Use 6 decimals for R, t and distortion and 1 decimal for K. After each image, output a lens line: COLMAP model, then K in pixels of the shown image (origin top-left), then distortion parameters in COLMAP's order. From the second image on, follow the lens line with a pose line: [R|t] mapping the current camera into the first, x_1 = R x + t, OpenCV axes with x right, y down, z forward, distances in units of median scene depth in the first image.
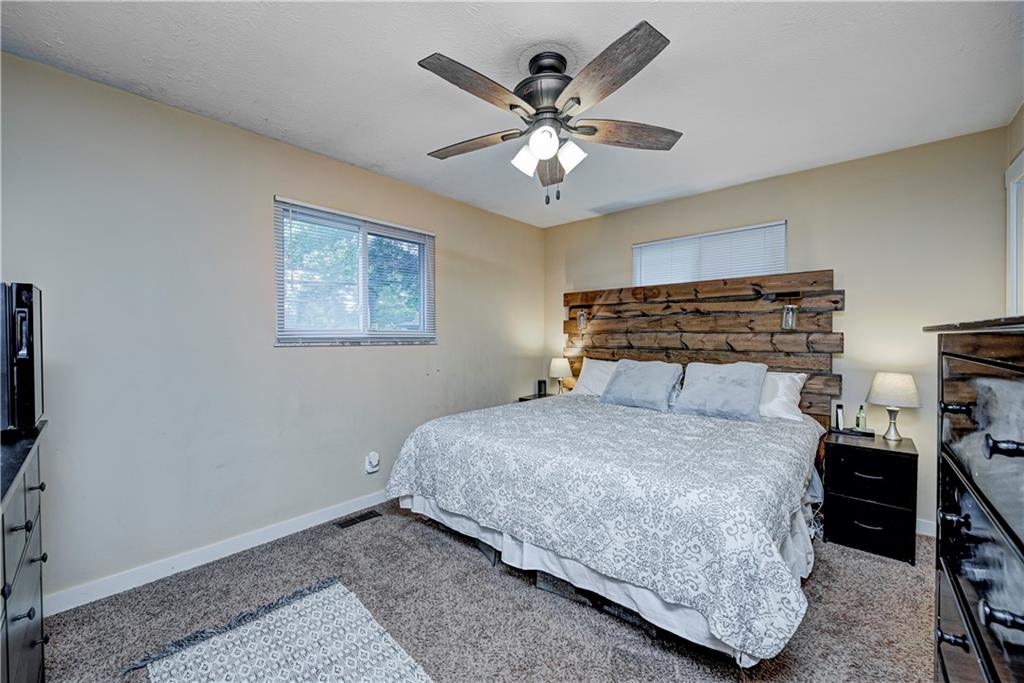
lens RADIAL K [[398.5, 0, 512.7], [0, 398.5, 341.2], [0, 0, 1]] dist [-0.009003, -0.000011]
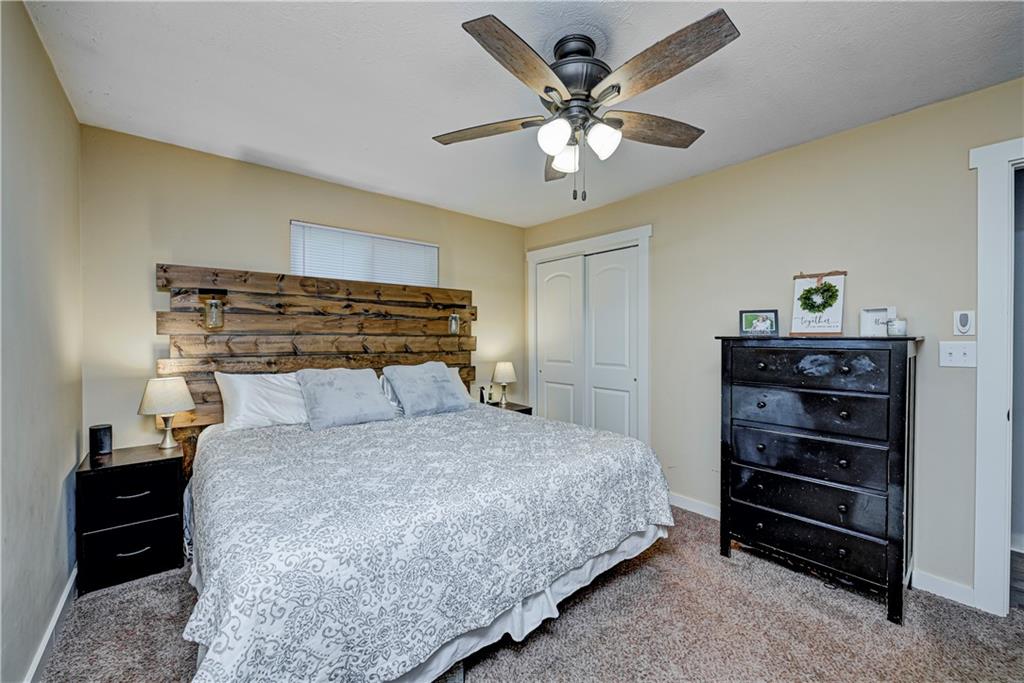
lens RADIAL K [[398.5, 0, 512.5], [0, 398.5, 338.6], [0, 0, 1]] dist [-0.009003, -0.000011]
pose [[0.152387, -0.002194, 0.988319, -0.449865], [0.010595, 0.999944, 0.000586, -0.010511], [-0.988264, 0.010382, 0.152401, 0.526135]]
